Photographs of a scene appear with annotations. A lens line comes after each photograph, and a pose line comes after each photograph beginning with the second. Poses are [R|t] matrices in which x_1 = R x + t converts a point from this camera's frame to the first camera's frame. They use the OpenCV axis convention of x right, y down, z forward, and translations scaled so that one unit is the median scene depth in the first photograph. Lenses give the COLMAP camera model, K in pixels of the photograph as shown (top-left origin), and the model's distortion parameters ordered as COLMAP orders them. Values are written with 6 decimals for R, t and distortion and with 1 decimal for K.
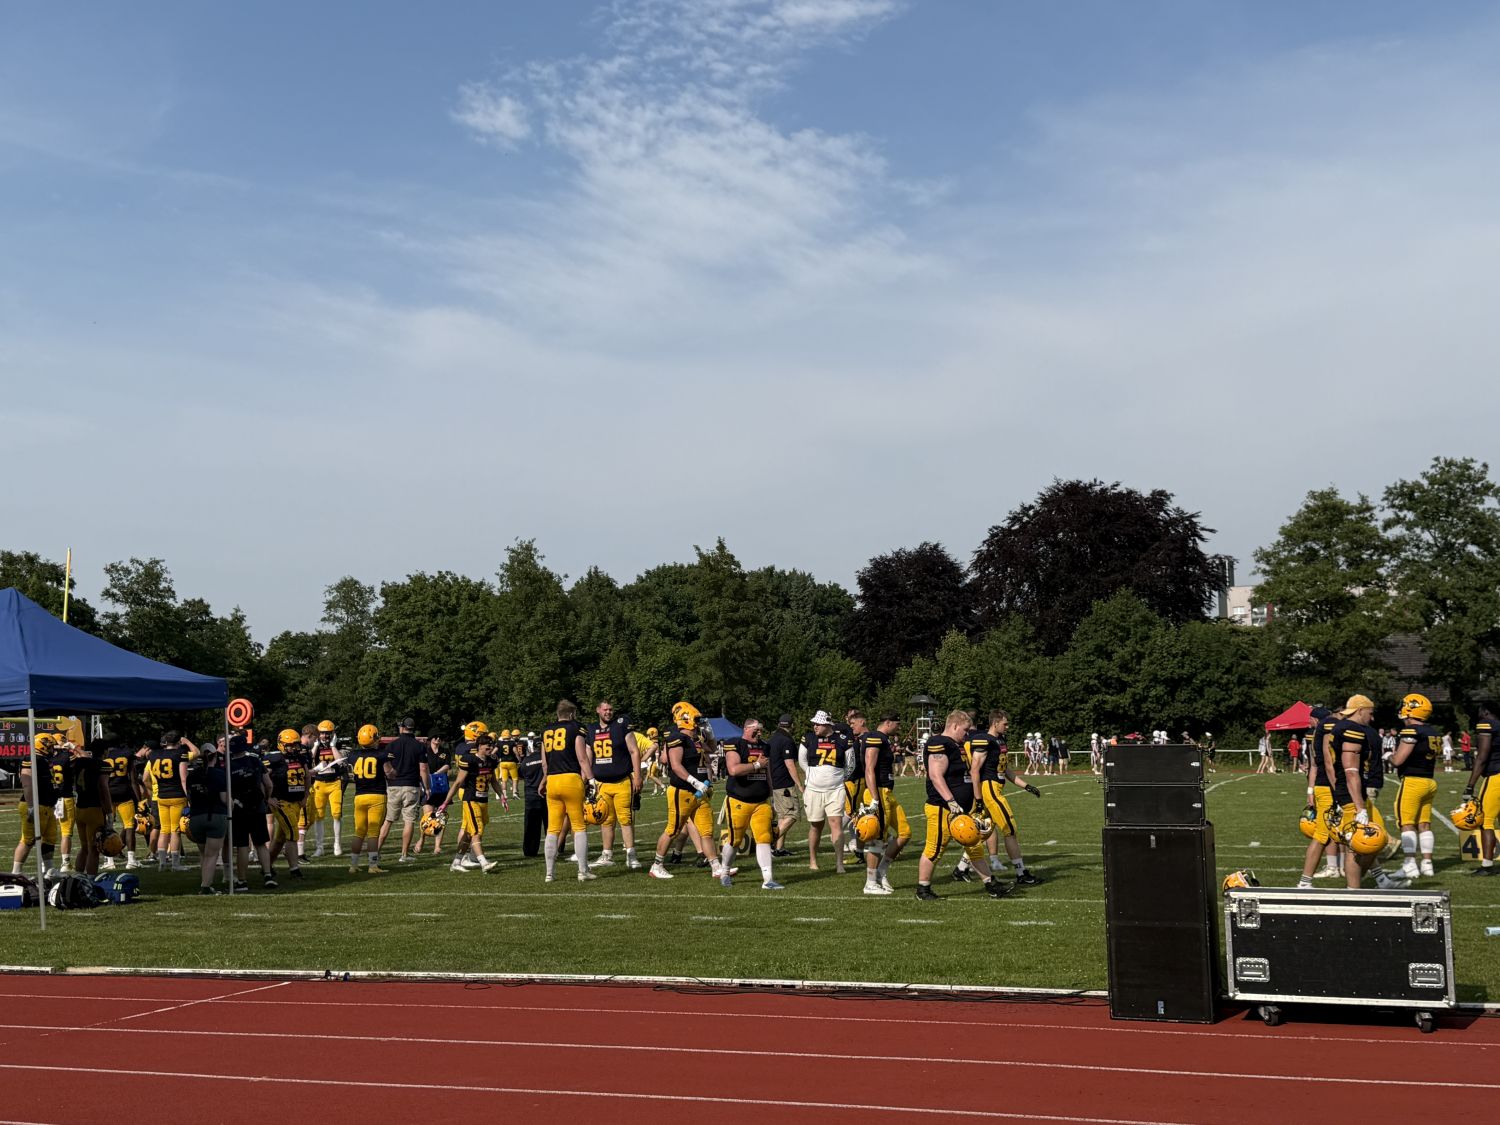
lens RADIAL K [[1656.5, 0, 750.8], [0, 1656.5, 573.1], [0, 0, 1]] dist [0.065265, 0.000000]
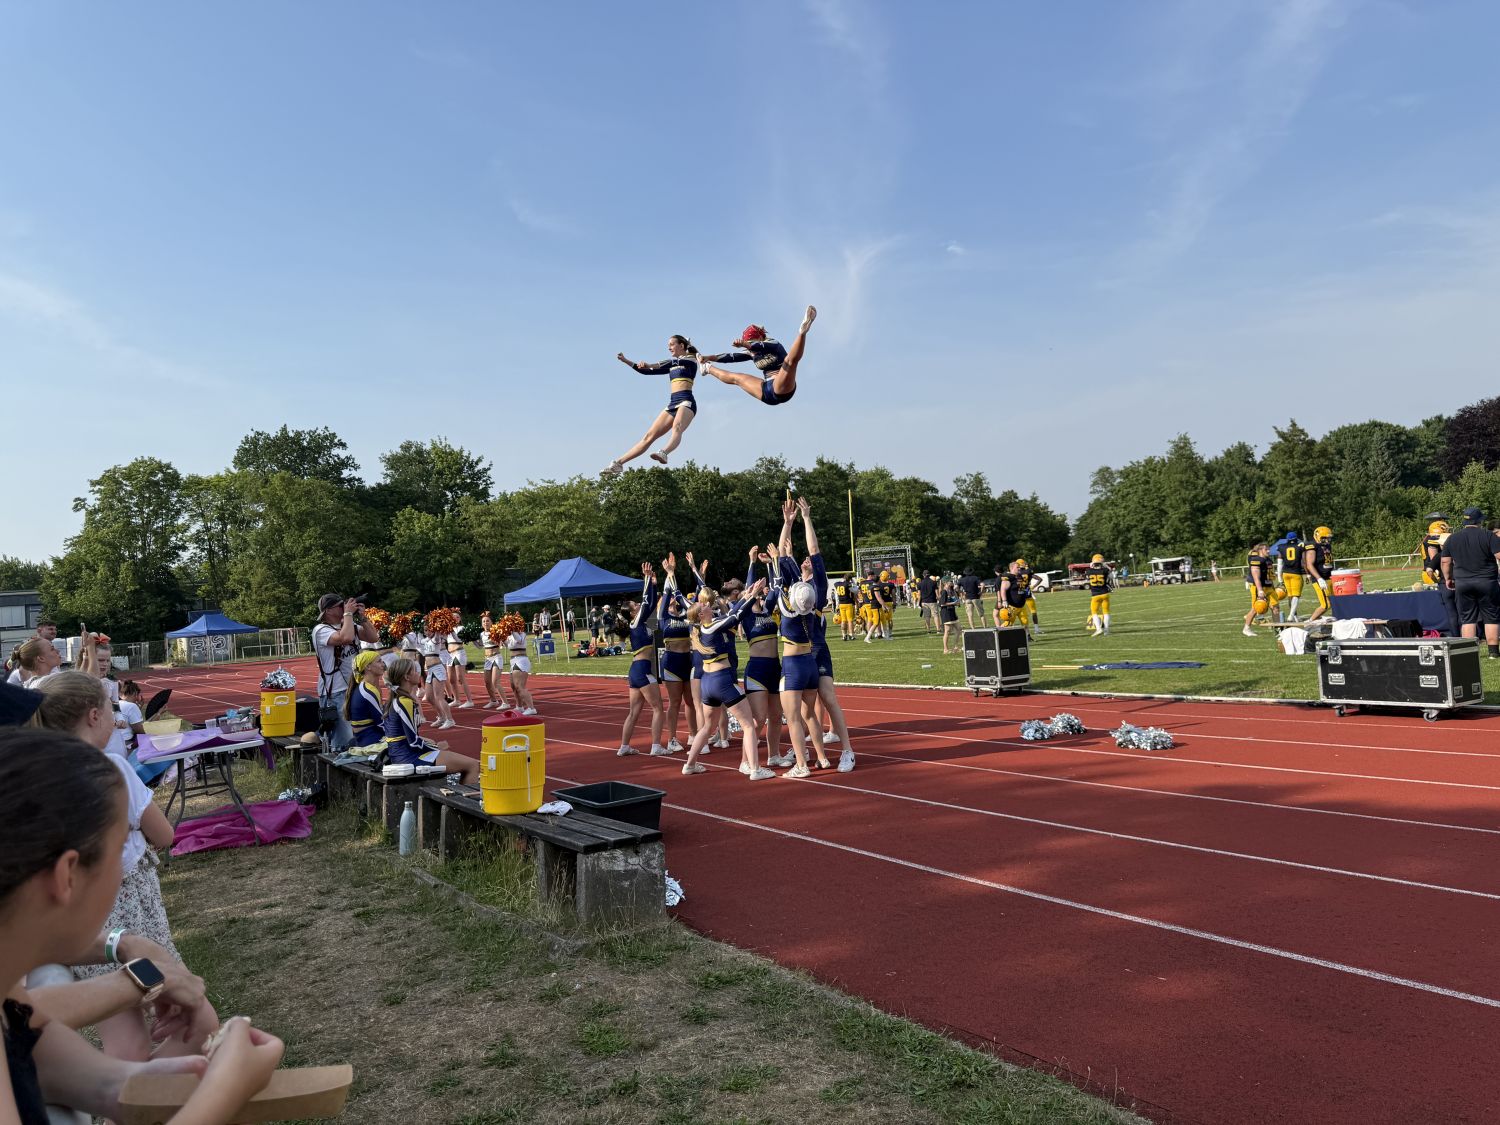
lens RADIAL K [[1037.3, 0, 748.4], [0, 1037.3, 563.1], [0, 0, 1]] dist [0.010388, 0.000885]
pose [[0.788196, -0.067717, -0.611688, 0.160855], [0.129593, 0.989904, 0.057400, -0.009839], [0.601625, -0.124513, 0.789014, -0.066448]]
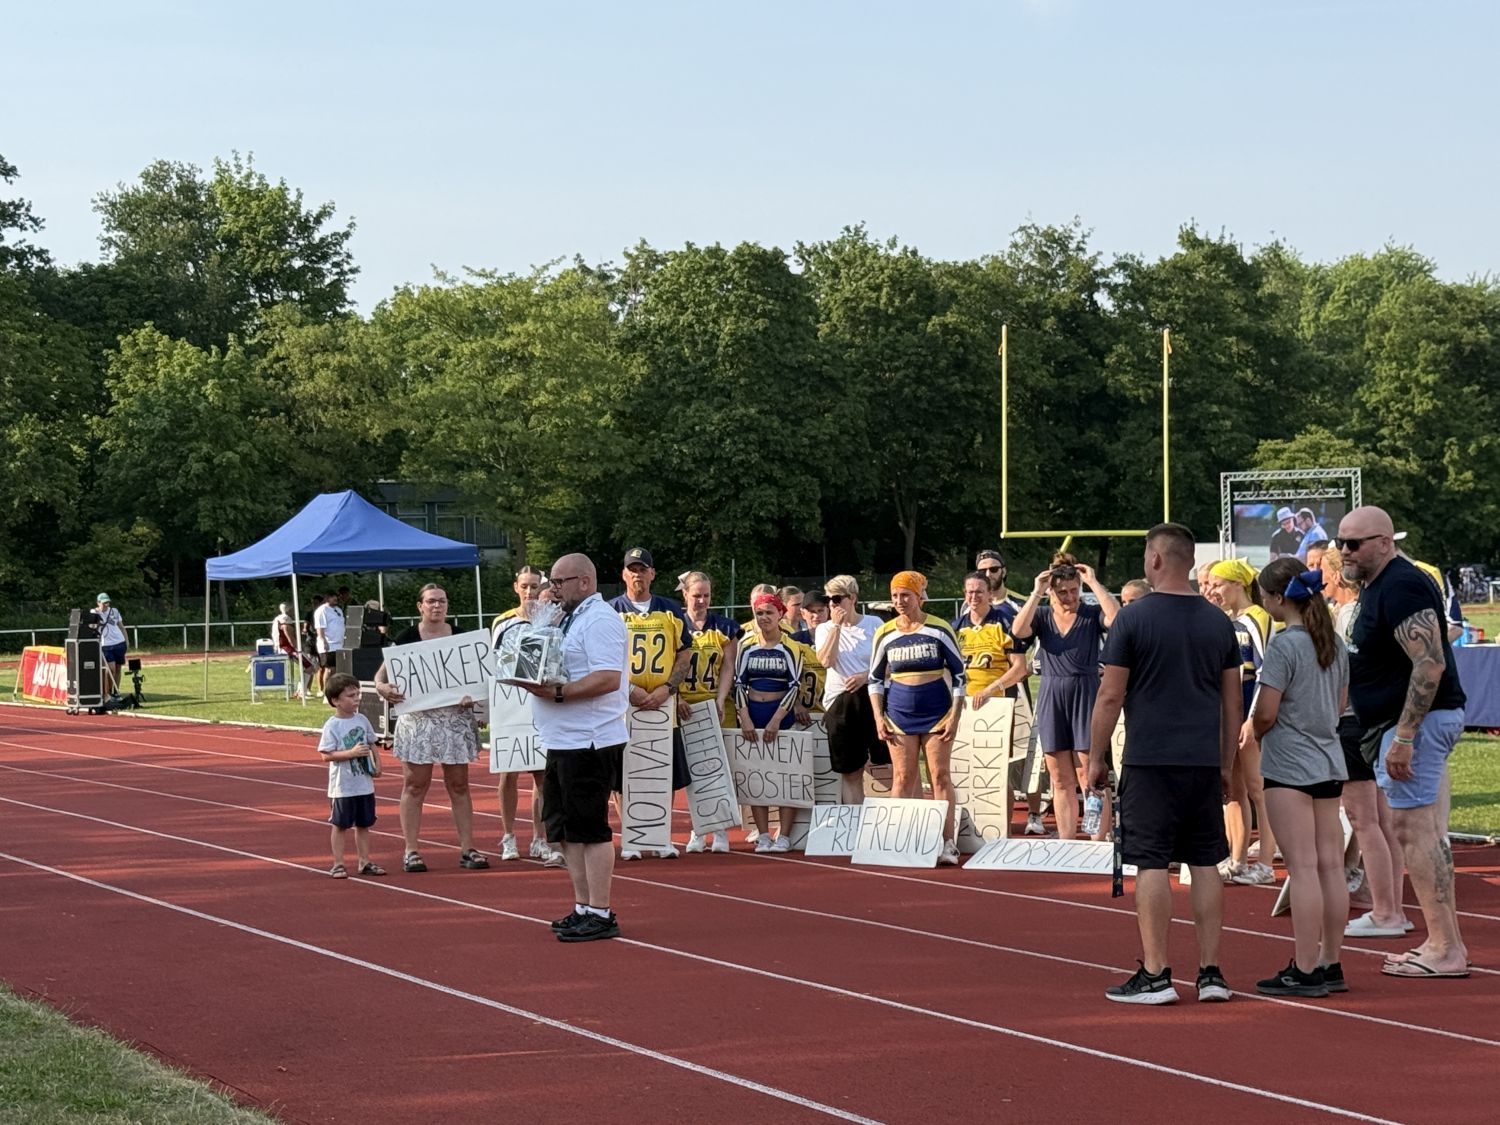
lens RADIAL K [[2880.1, 0, 749.0], [0, 2880.1, 561.7], [0, 0, 1]] dist [-0.033999, 0.000000]
pose [[0.696849, -0.012829, -0.717103, 0.284964], [0.094298, 0.992799, 0.073874, -0.016394], [0.710992, -0.119100, 0.693041, -0.105533]]
